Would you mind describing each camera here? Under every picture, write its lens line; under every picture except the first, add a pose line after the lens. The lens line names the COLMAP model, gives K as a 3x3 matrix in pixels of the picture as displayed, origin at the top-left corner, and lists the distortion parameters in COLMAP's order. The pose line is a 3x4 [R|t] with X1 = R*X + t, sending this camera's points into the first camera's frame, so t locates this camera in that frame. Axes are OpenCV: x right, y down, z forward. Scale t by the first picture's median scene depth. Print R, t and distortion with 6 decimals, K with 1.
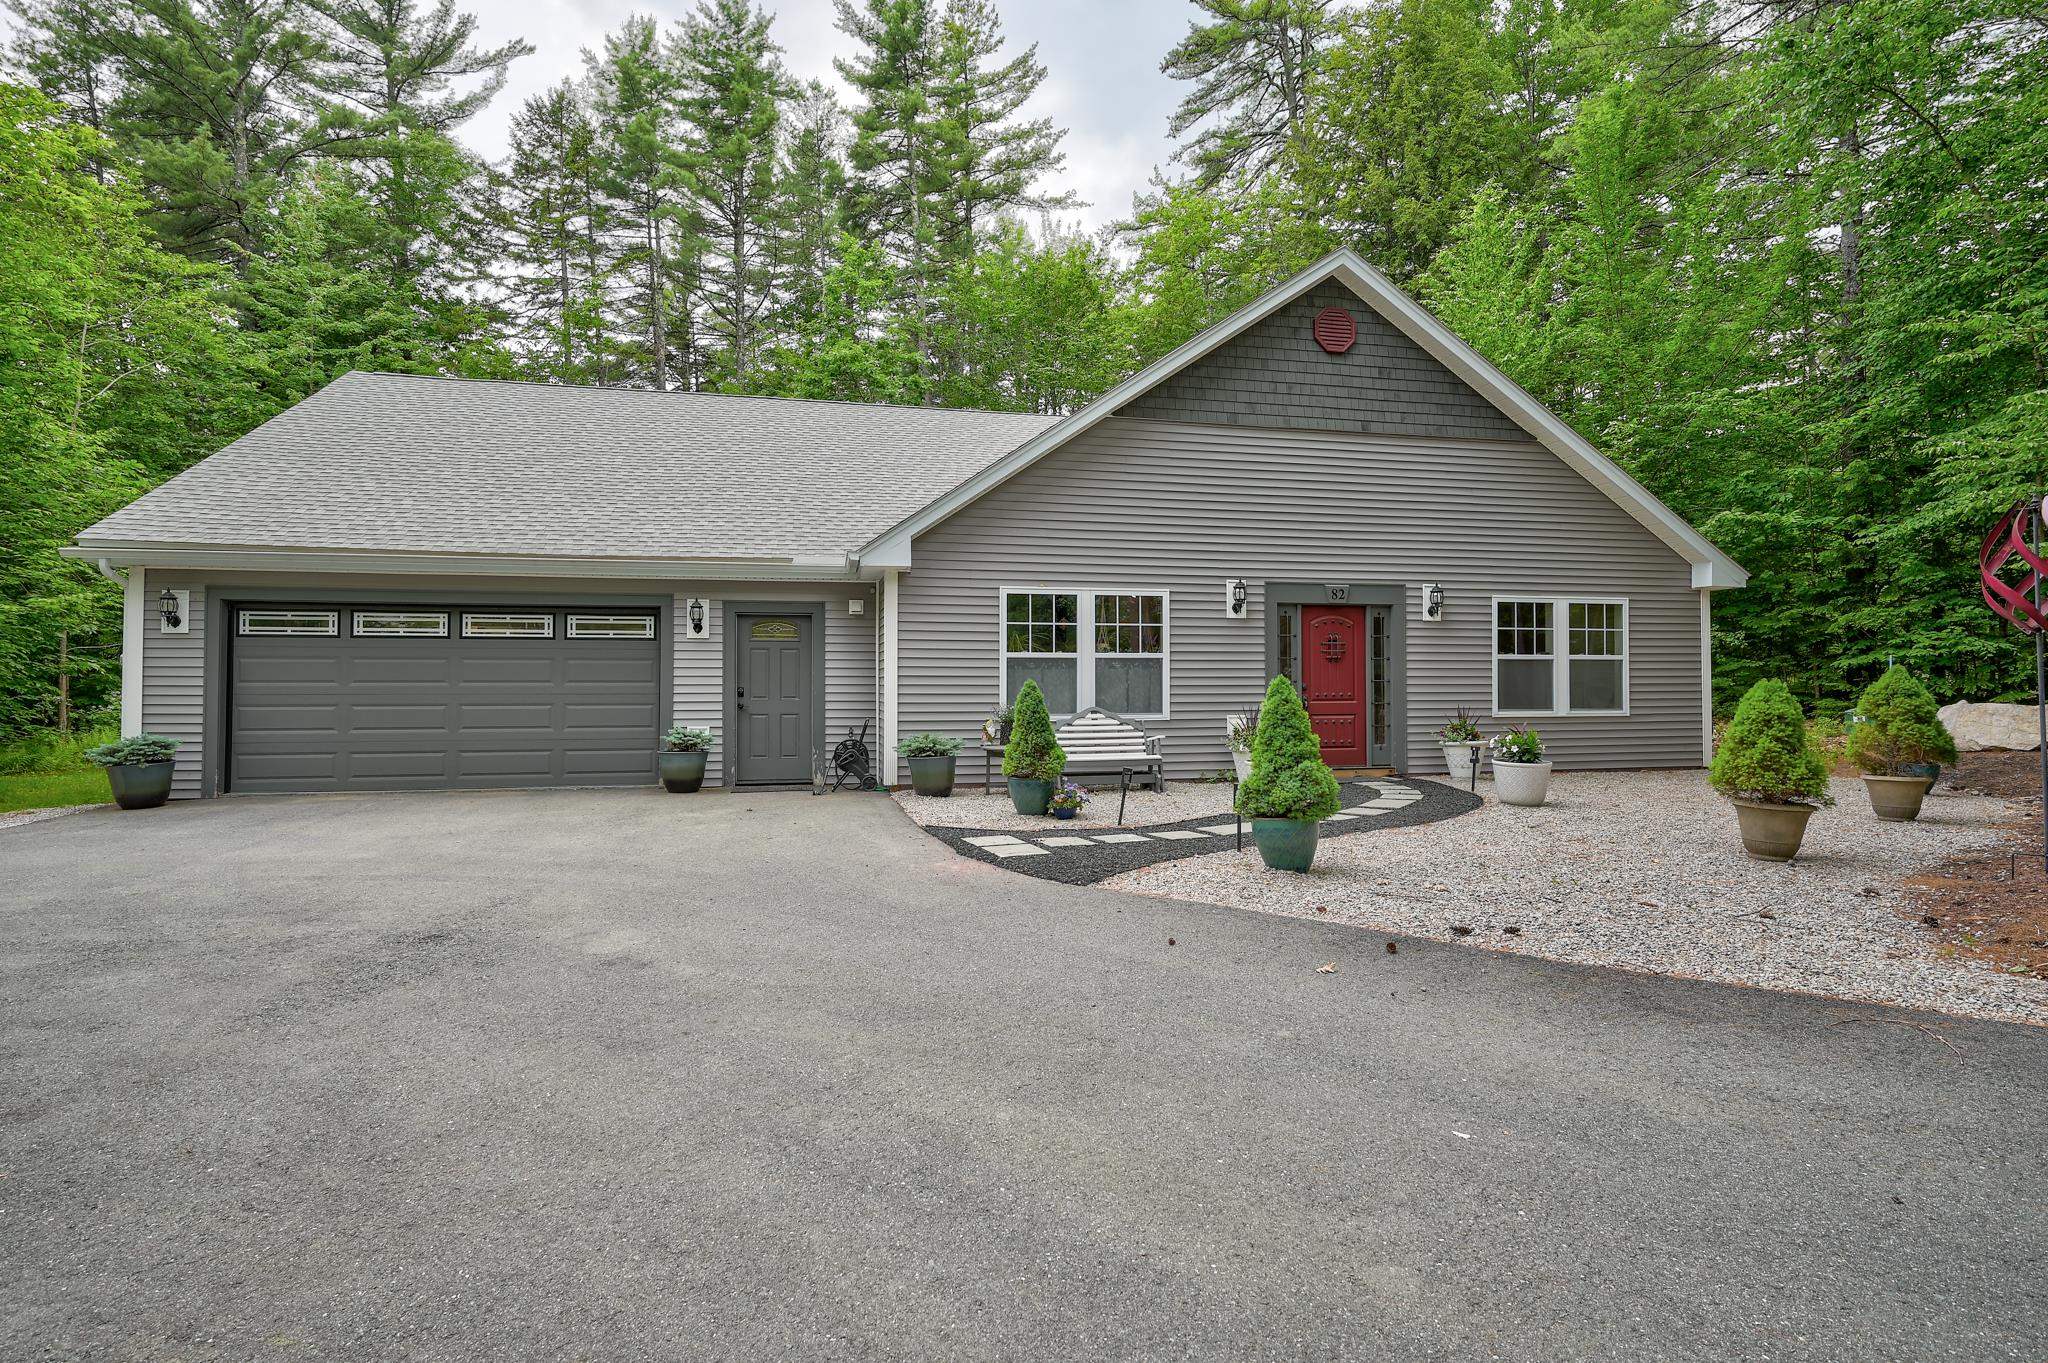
lens RADIAL K [[953.9, 0, 1055.5], [0, 953.9, 682.3], [0, 0, 1]] dist [-0.000561, -0.001342]
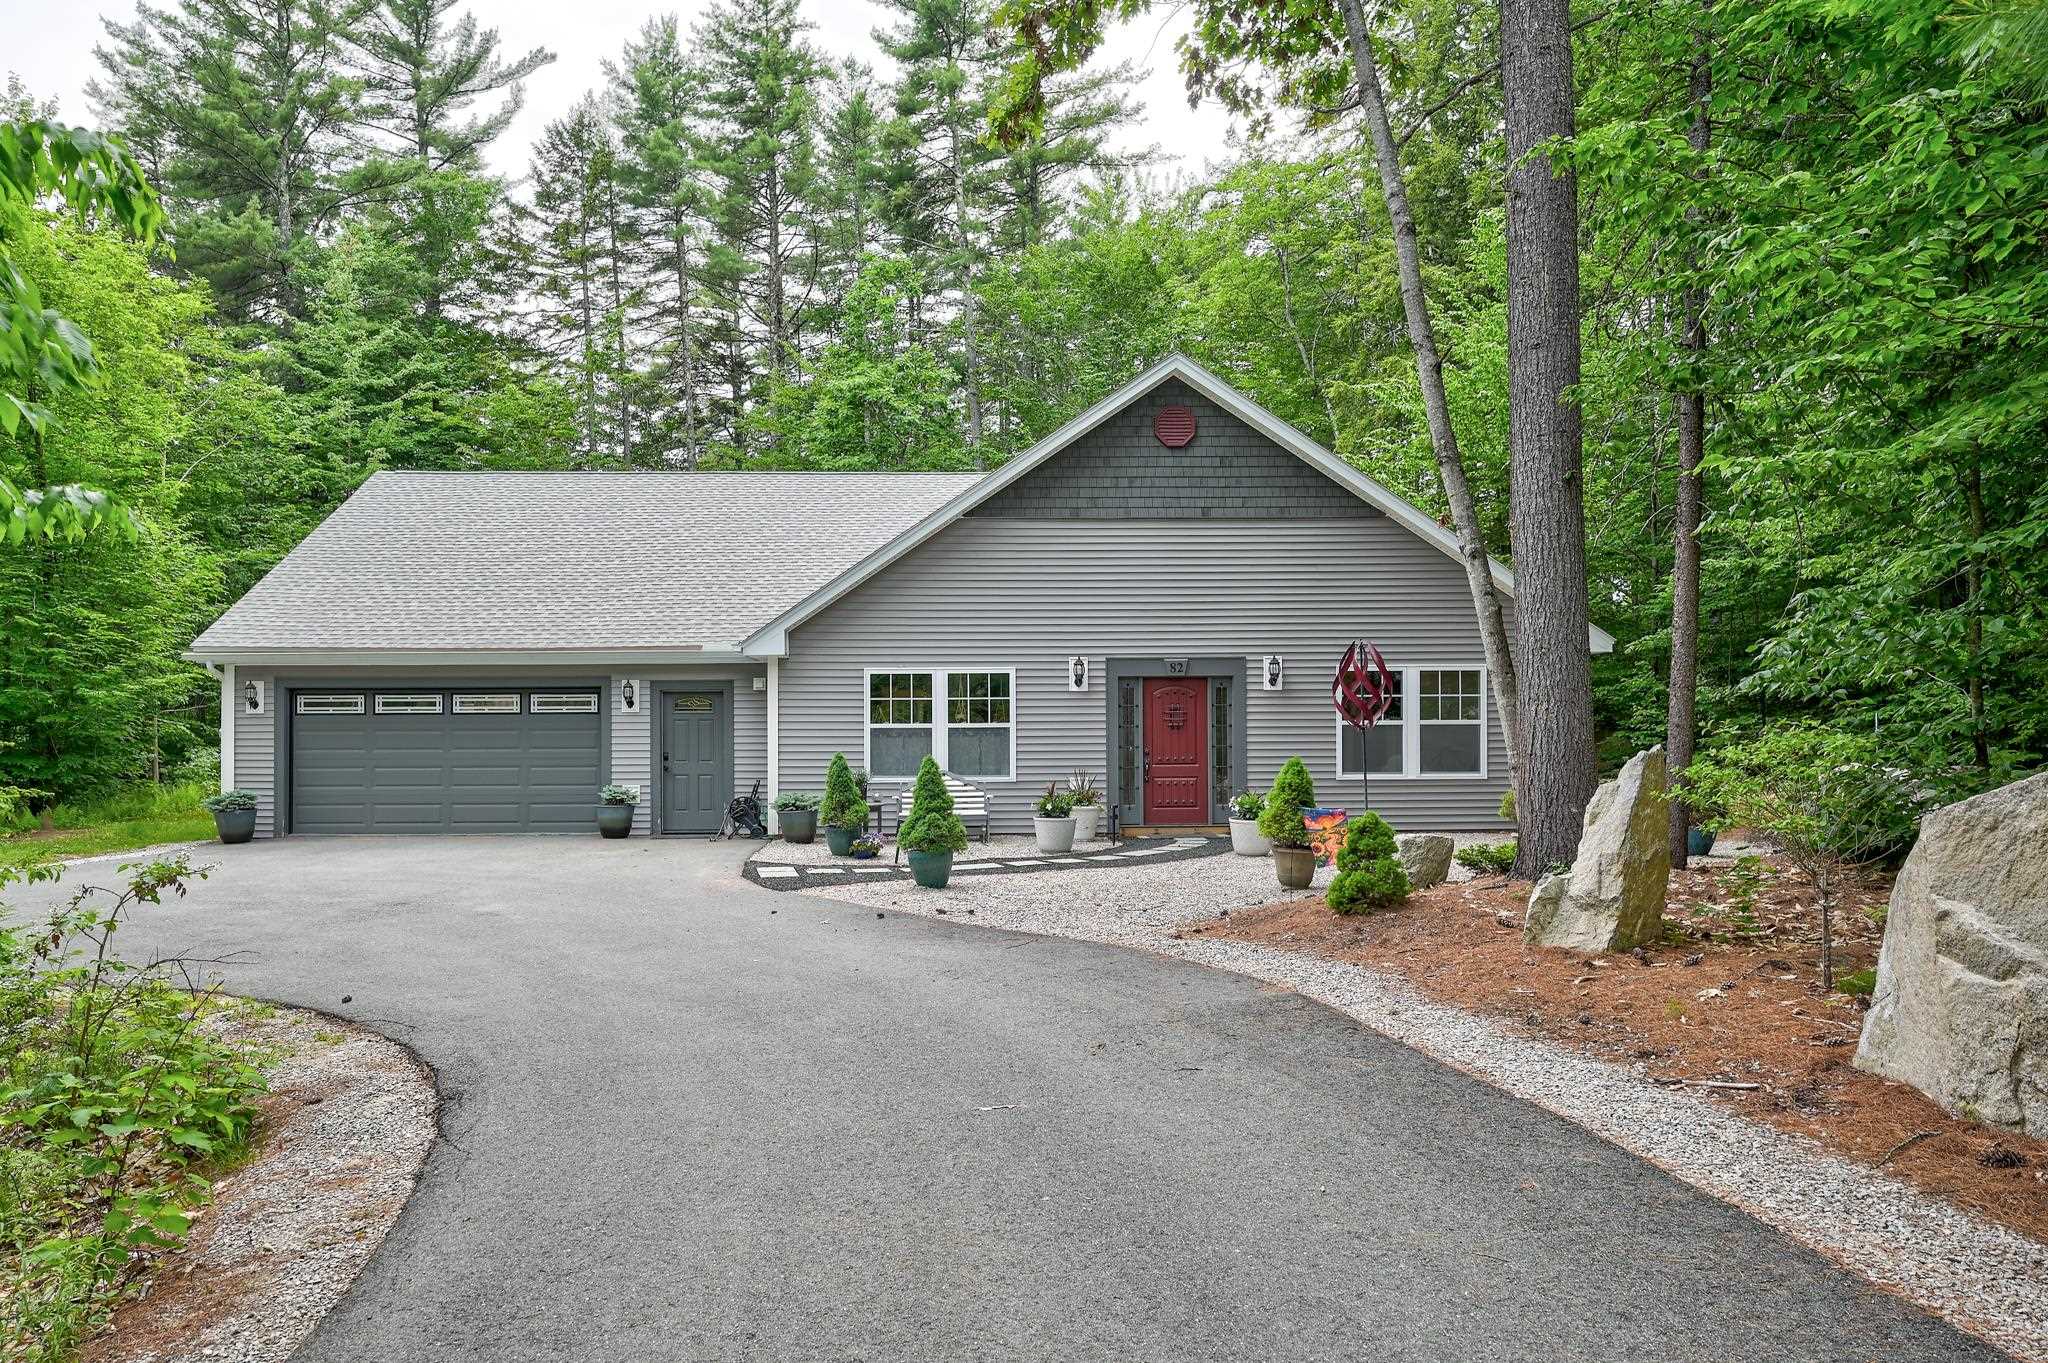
lens RADIAL K [[1261.5, 0, 1021.6], [0, 1261.5, 740.2], [0, 0, 1]] dist [-0.001144, 0.004328]
pose [[0.983945, -0.001129, -0.178468, 0.381360], [0.003770, 0.999888, 0.014458, -0.030464], [0.178432, -0.014899, 0.983839, -0.466324]]
